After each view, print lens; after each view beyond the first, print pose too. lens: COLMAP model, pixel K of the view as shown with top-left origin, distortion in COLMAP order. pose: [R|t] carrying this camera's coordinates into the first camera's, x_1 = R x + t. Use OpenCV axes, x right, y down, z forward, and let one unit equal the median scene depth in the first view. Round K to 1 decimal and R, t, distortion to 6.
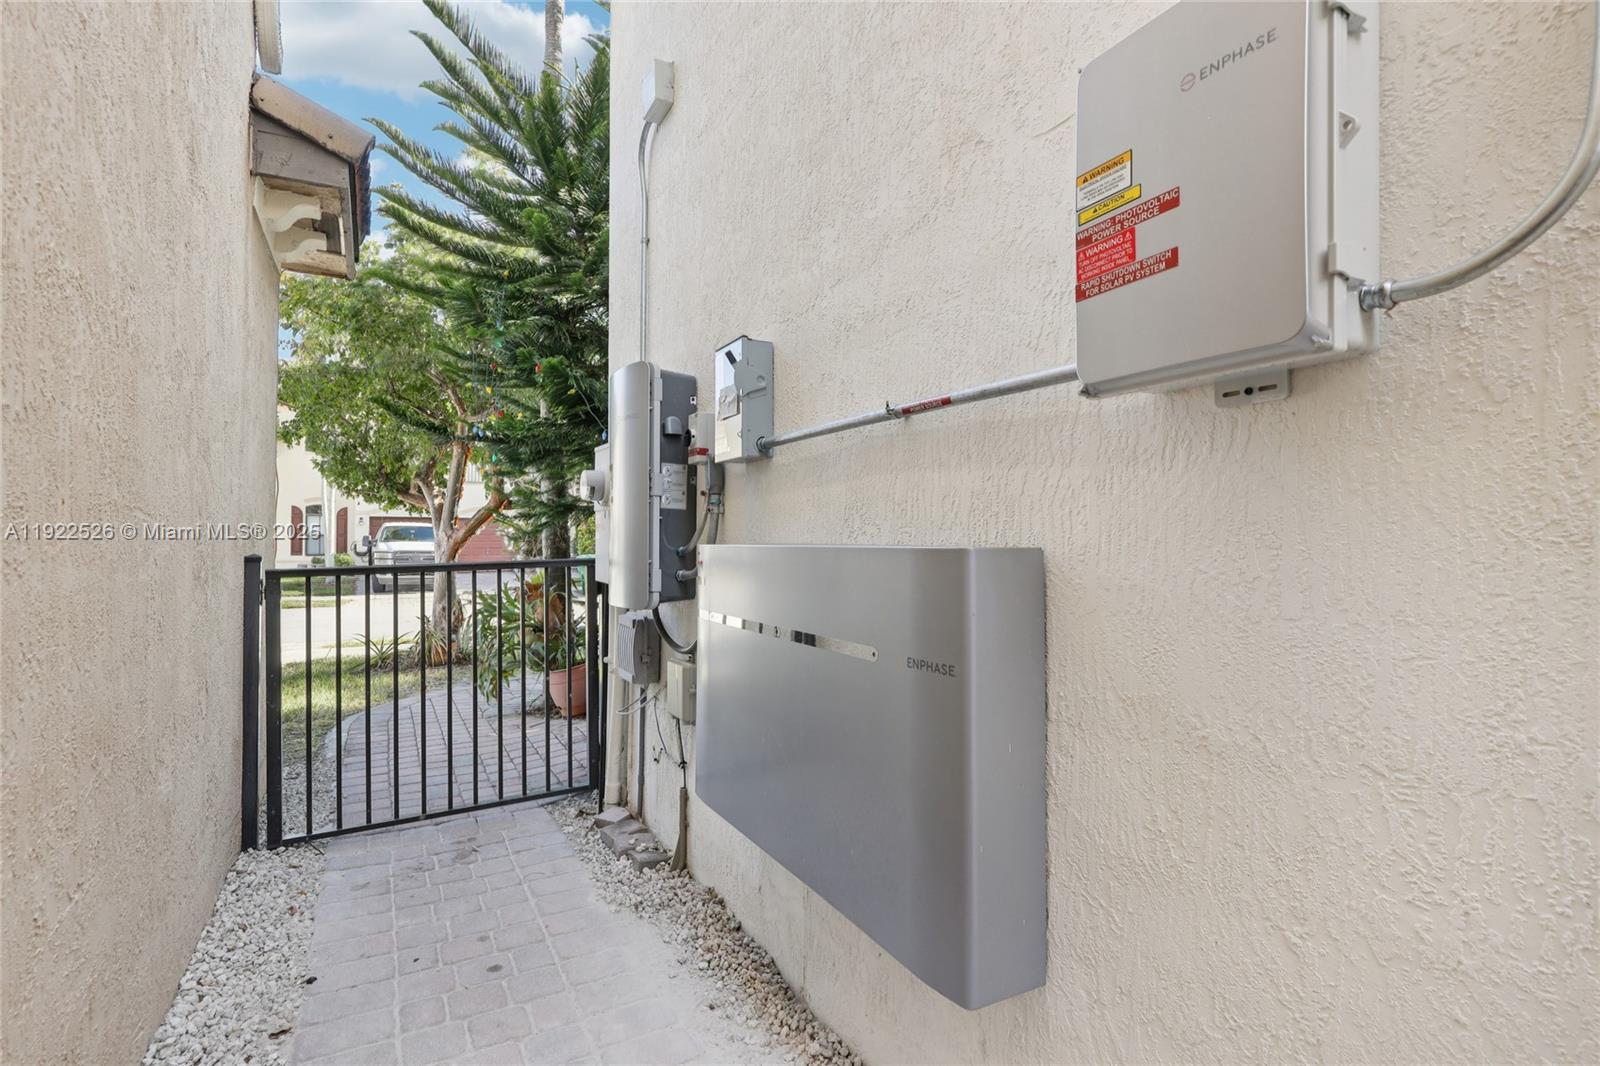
lens RADIAL K [[744.0, 0, 802.3], [0, 744.0, 541.6], [0, 0, 1]] dist [0.008532, 0.001245]
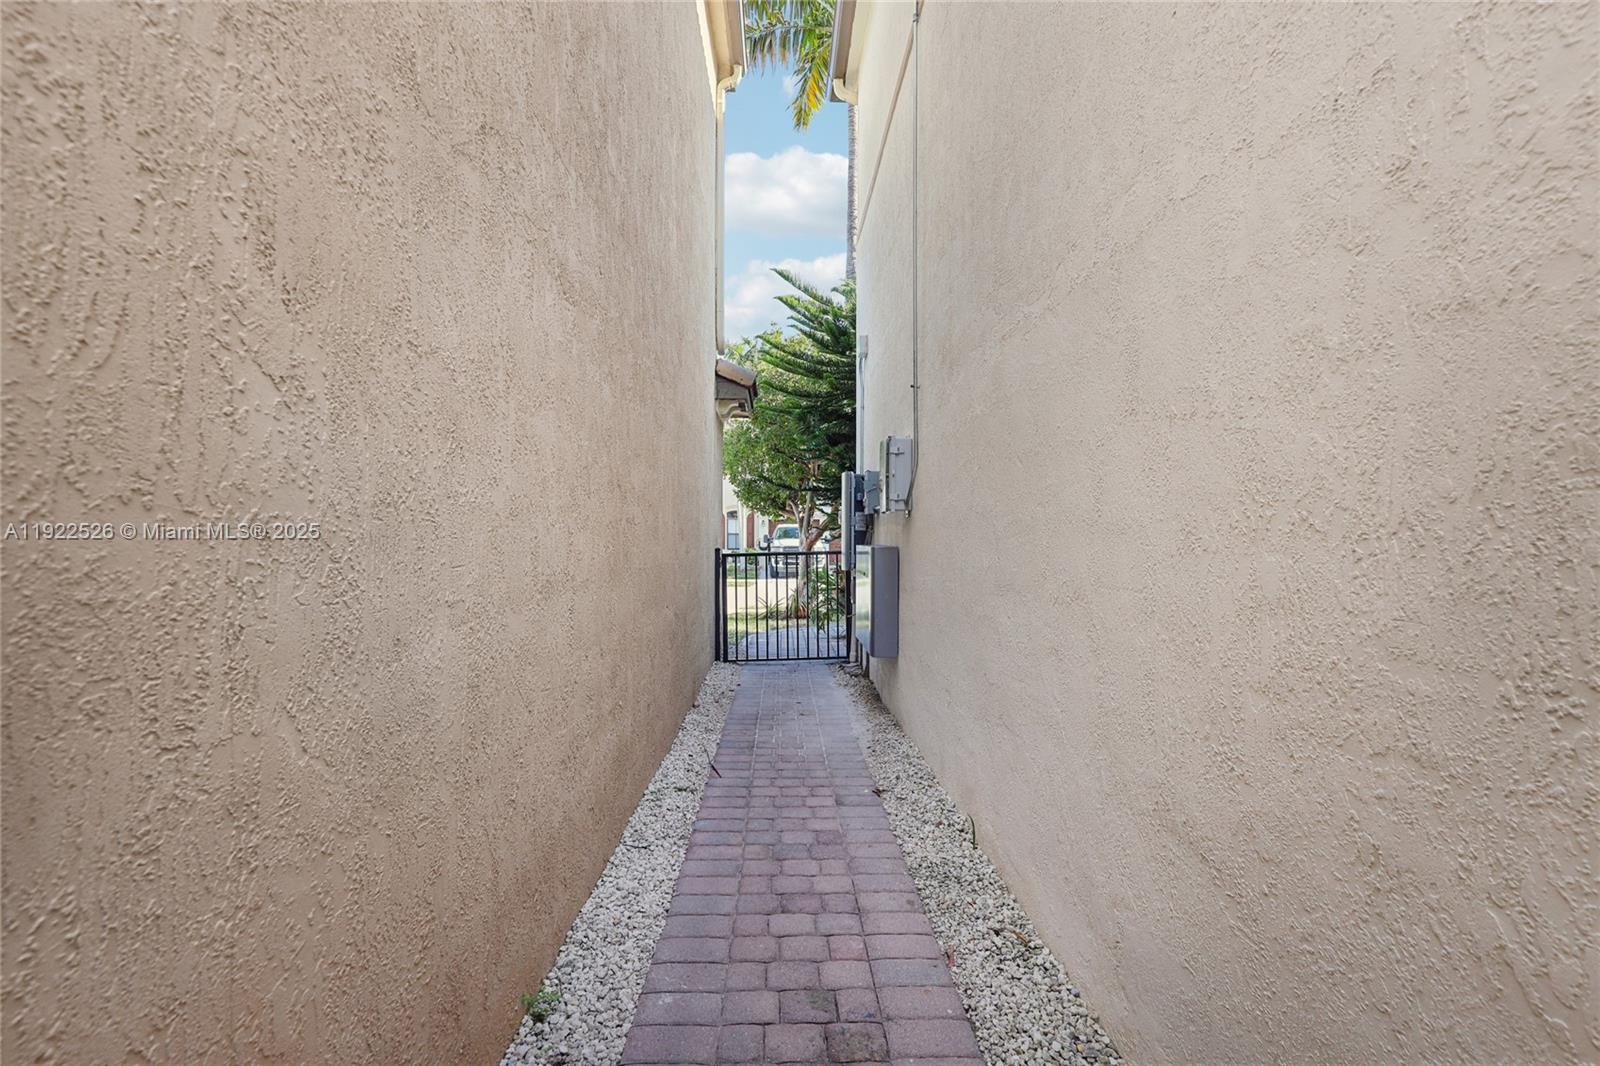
lens RADIAL K [[785.8, 0, 797.9], [0, 785.8, 535.9], [0, 0, 1]] dist [-0.001661, -0.000134]
pose [[0.880363, -0.008461, -0.474225, 0.355317], [0.008272, 0.999963, -0.002484, -0.006486], [0.474228, -0.001735, 0.880400, -0.560226]]
